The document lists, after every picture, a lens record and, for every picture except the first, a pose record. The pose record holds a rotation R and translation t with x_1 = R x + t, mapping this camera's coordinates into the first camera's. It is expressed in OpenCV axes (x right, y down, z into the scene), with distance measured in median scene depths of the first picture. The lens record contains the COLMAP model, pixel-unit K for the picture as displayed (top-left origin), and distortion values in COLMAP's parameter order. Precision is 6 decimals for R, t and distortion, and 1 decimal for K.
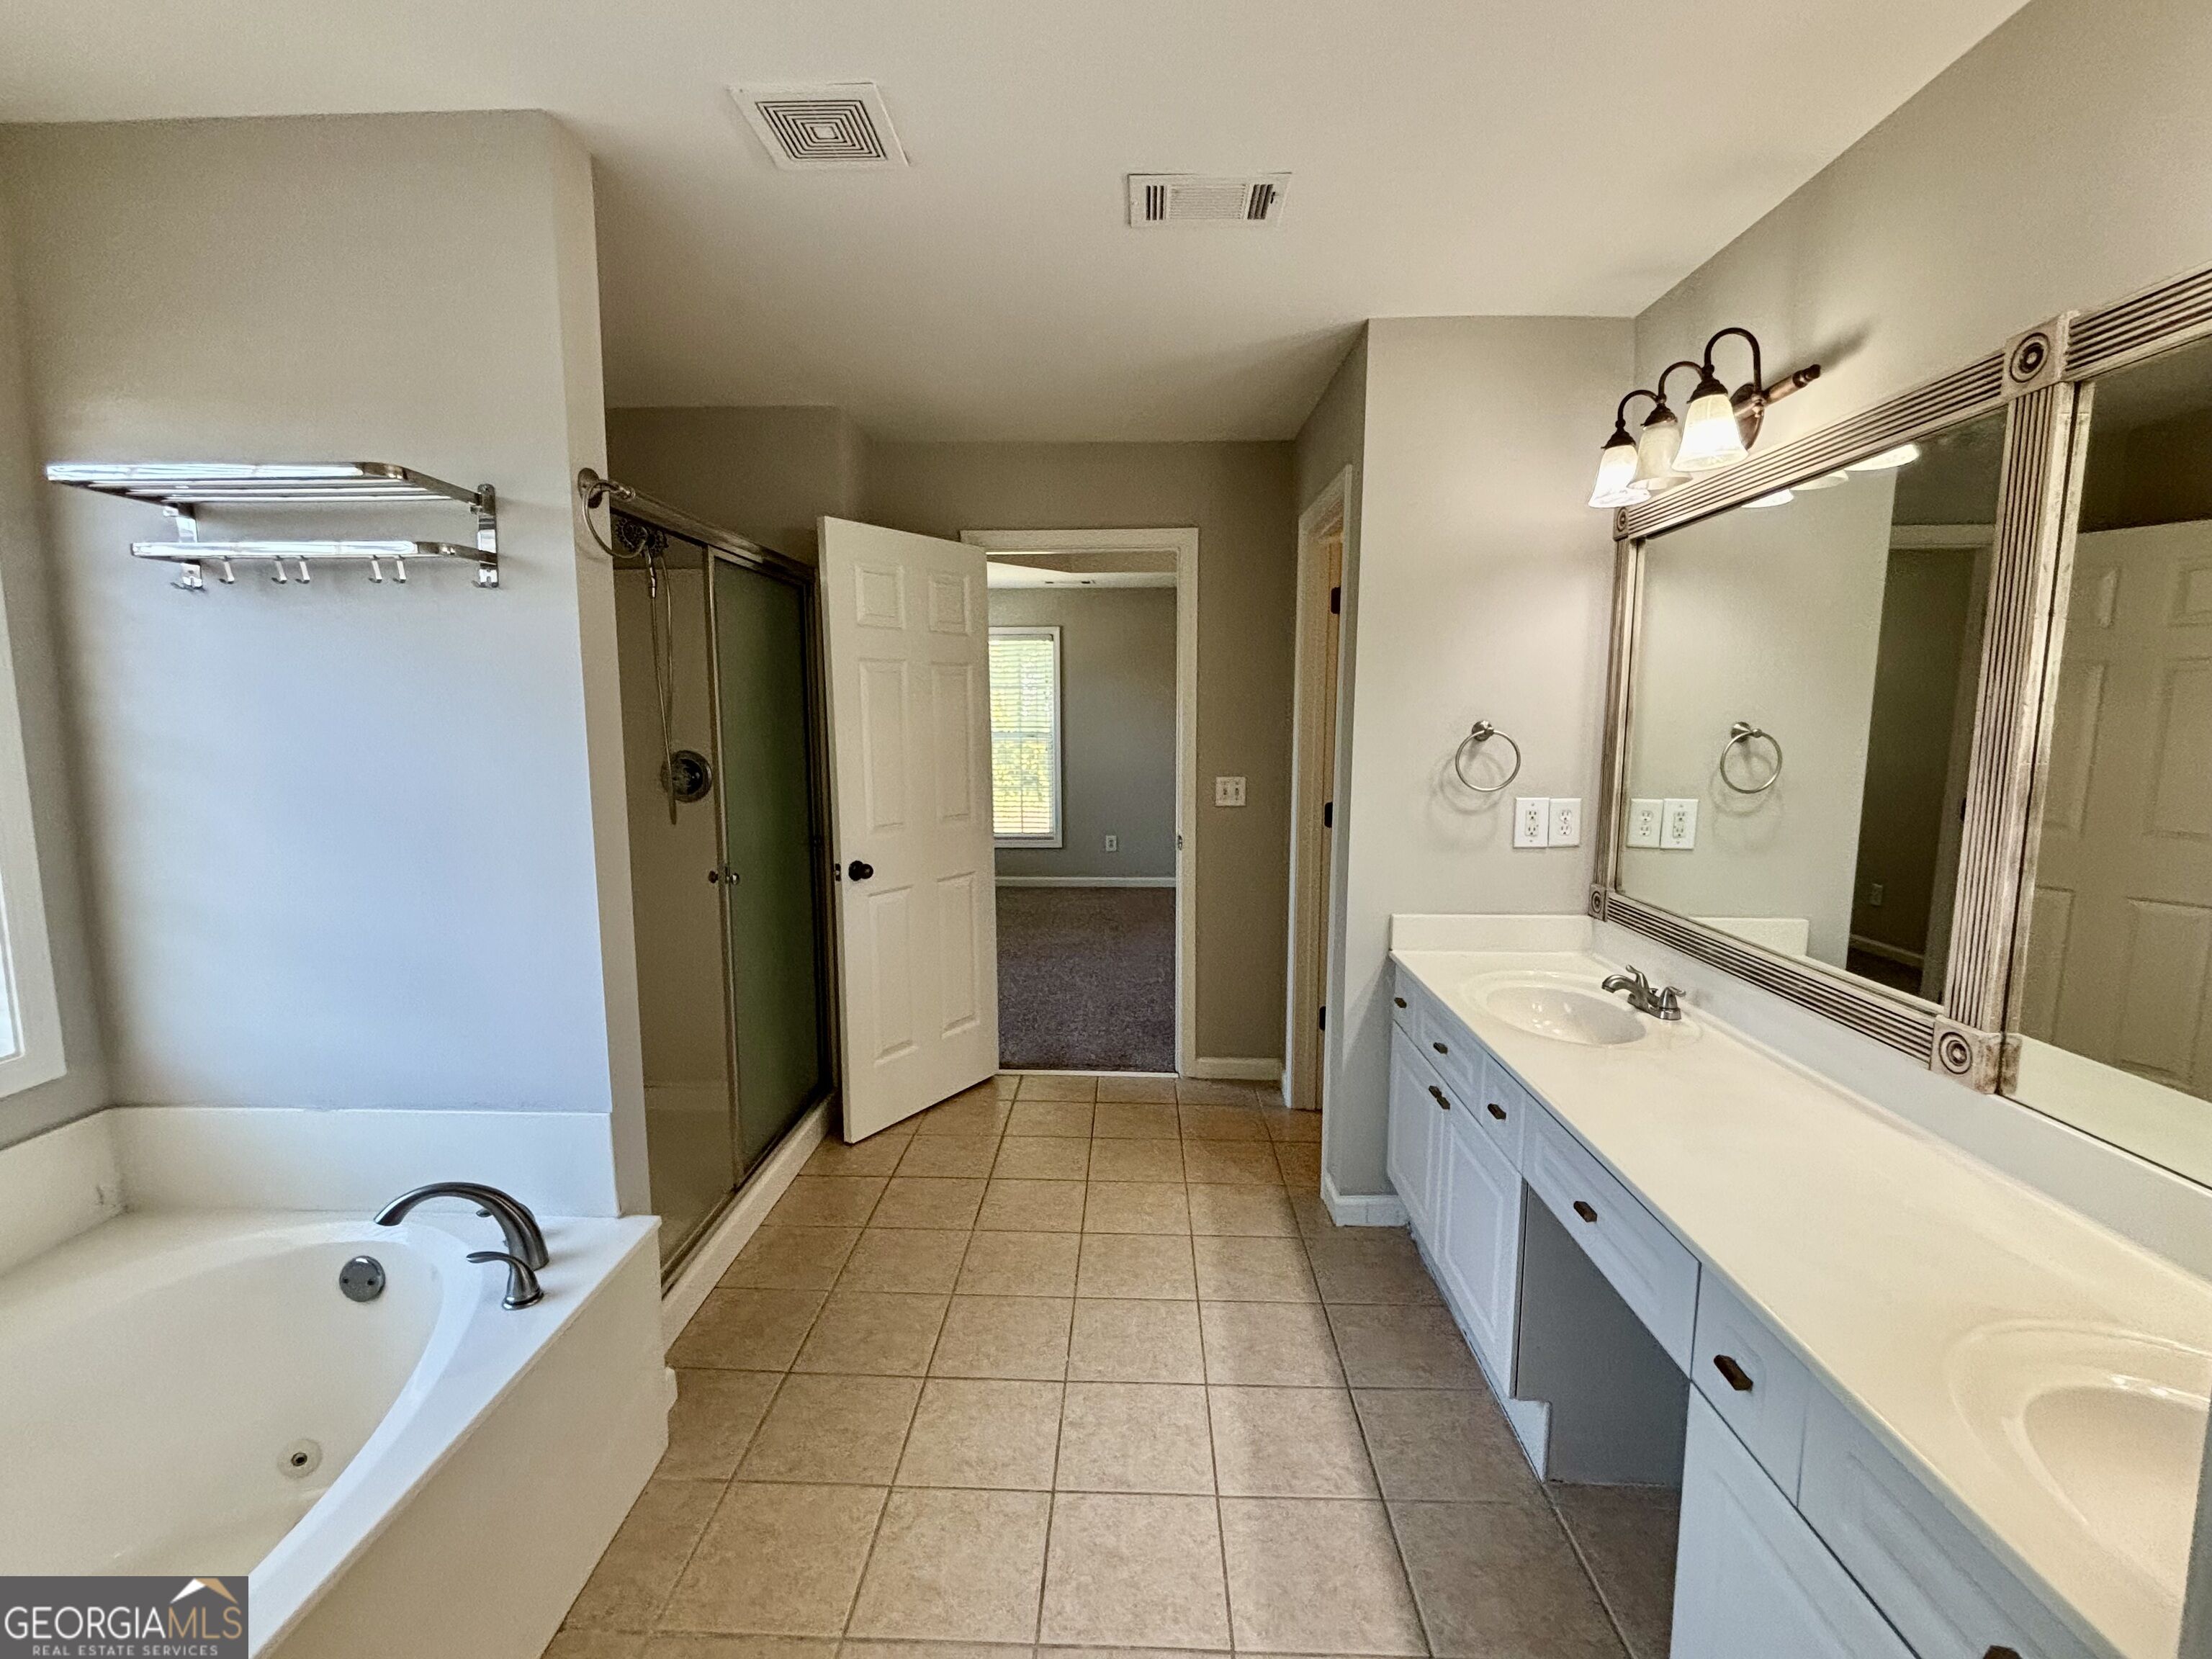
lens RADIAL K [[984.3, 0, 1106.0], [0, 984.3, 829.5], [0, 0, 1]] dist [-0.002686, -0.000199]
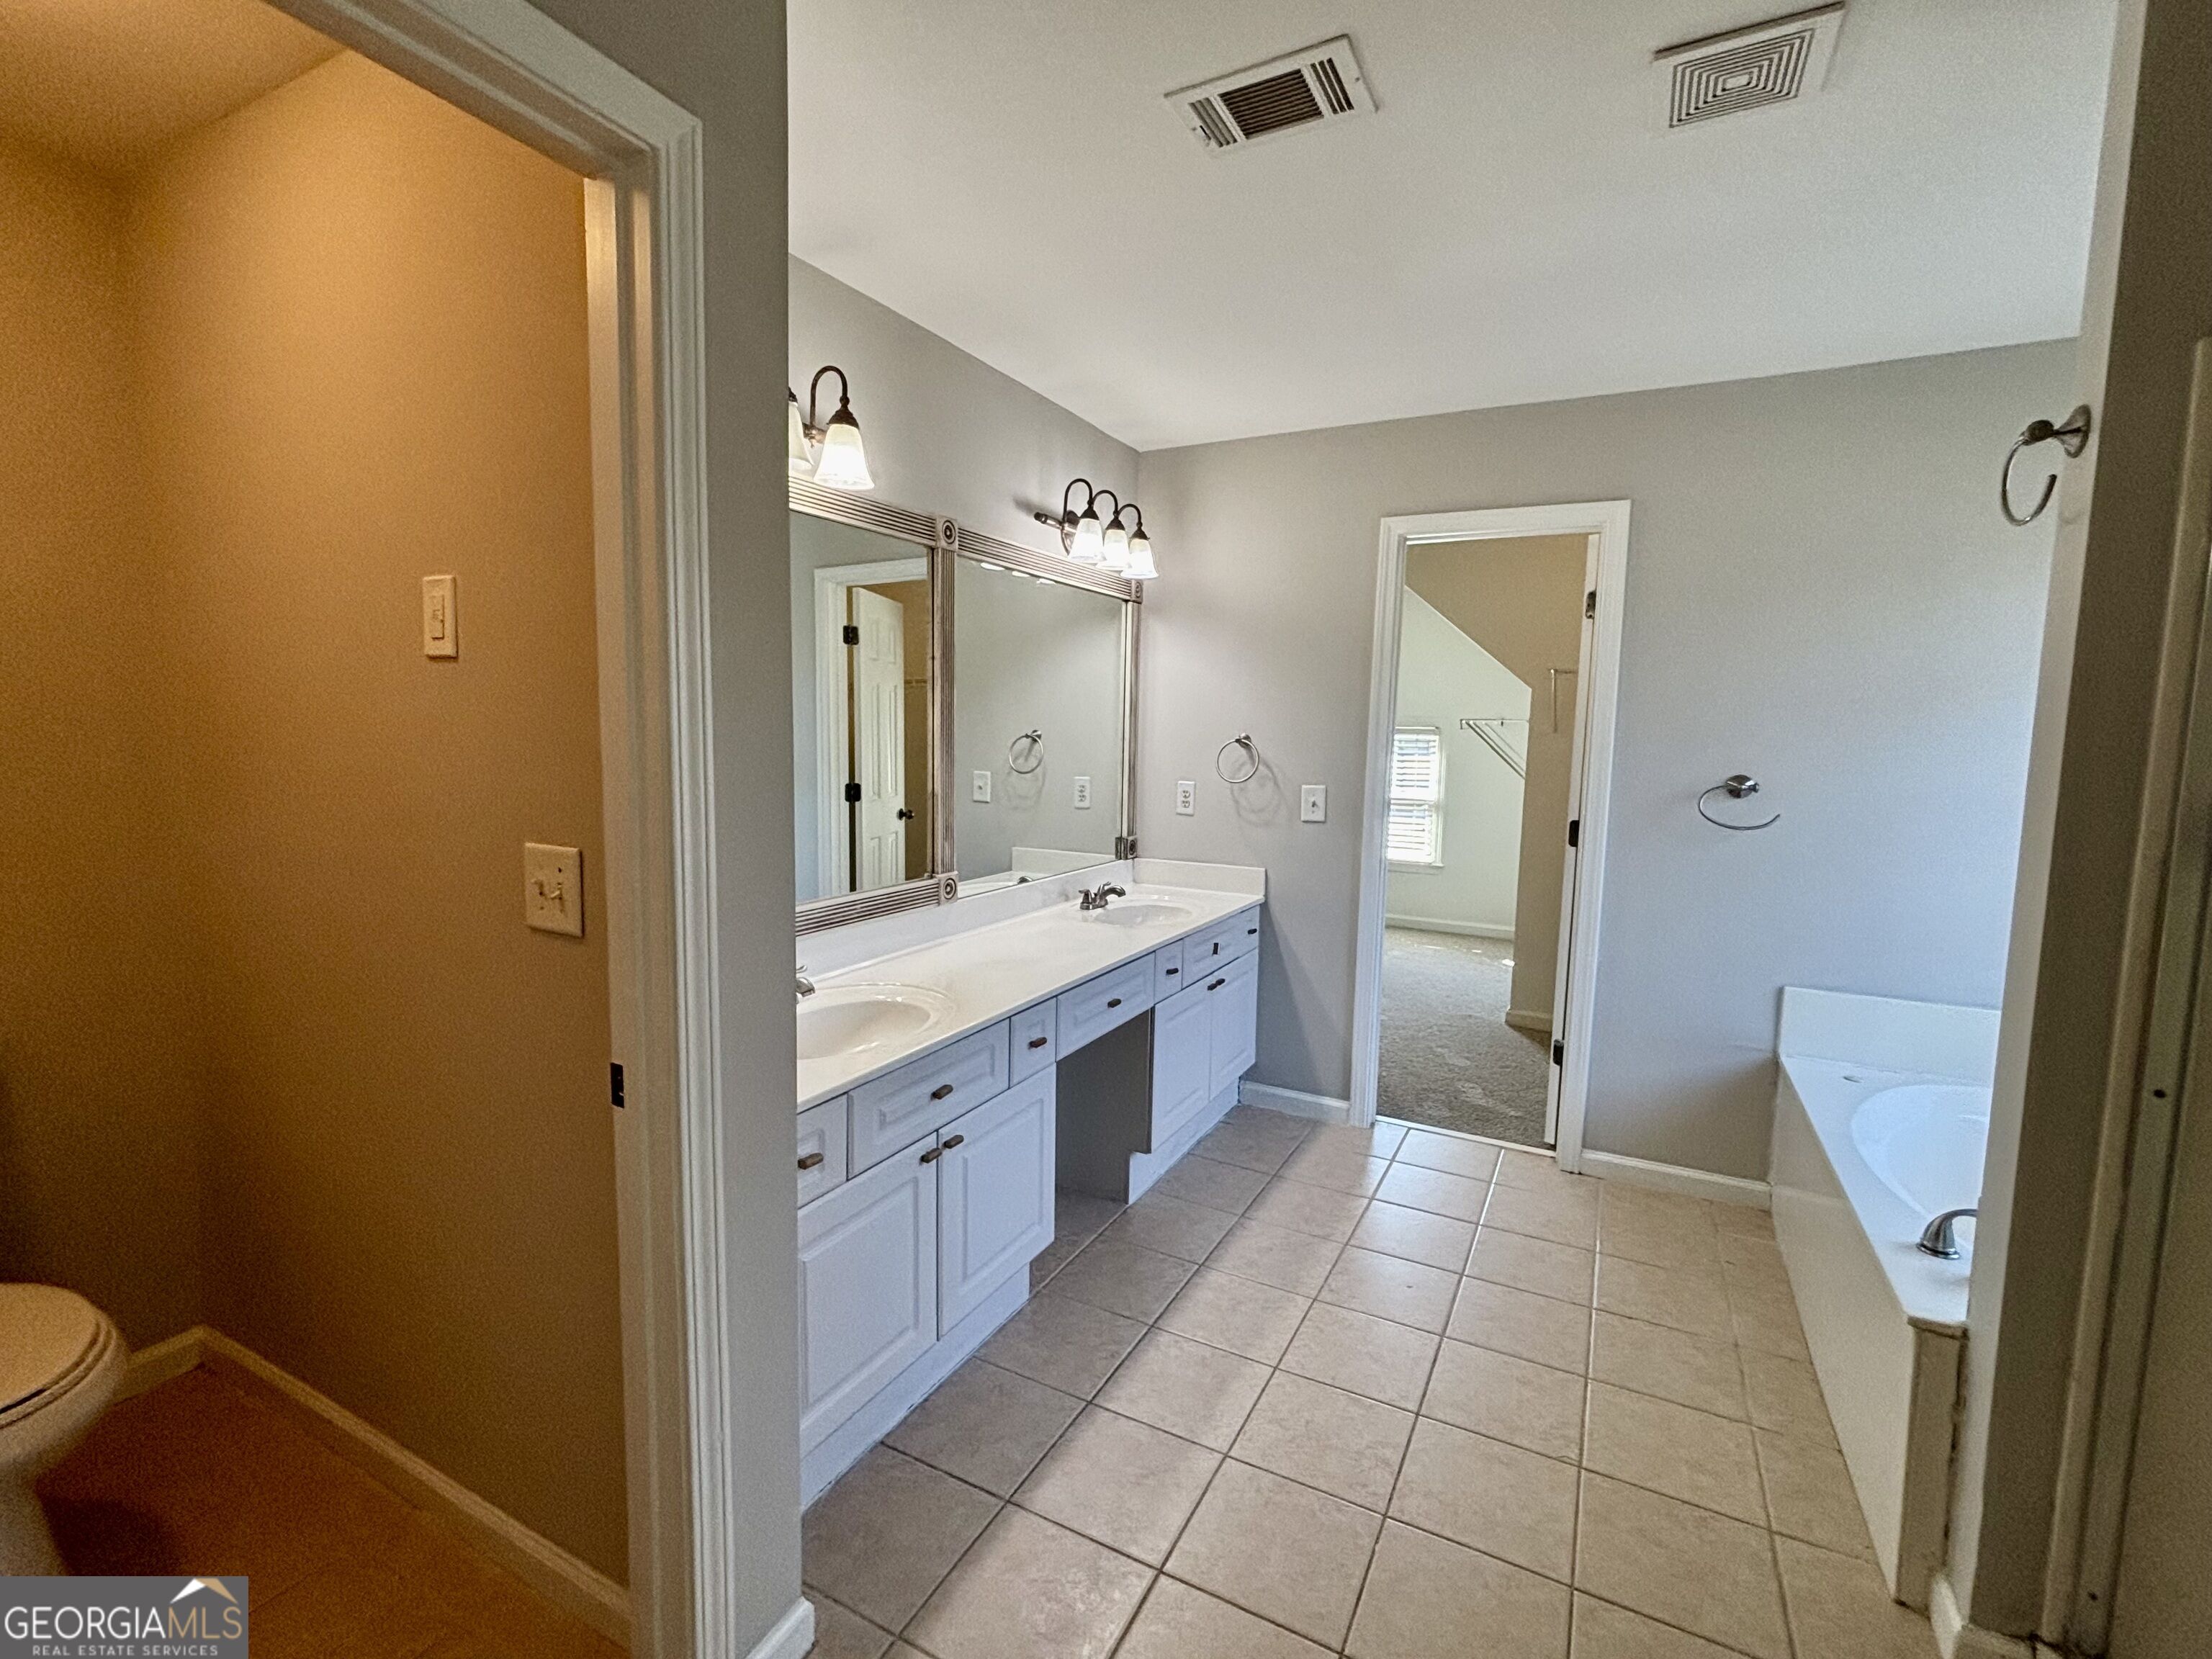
lens RADIAL K [[984.3, 0, 1106.0], [0, 984.3, 829.5], [0, 0, 1]] dist [-0.002686, -0.000199]
pose [[-0.897910, -0.065699, 0.435248, -0.134832], [0.030369, 0.977196, 0.210154, -0.165253], [-0.439129, 0.201918, -0.875440, 1.514367]]
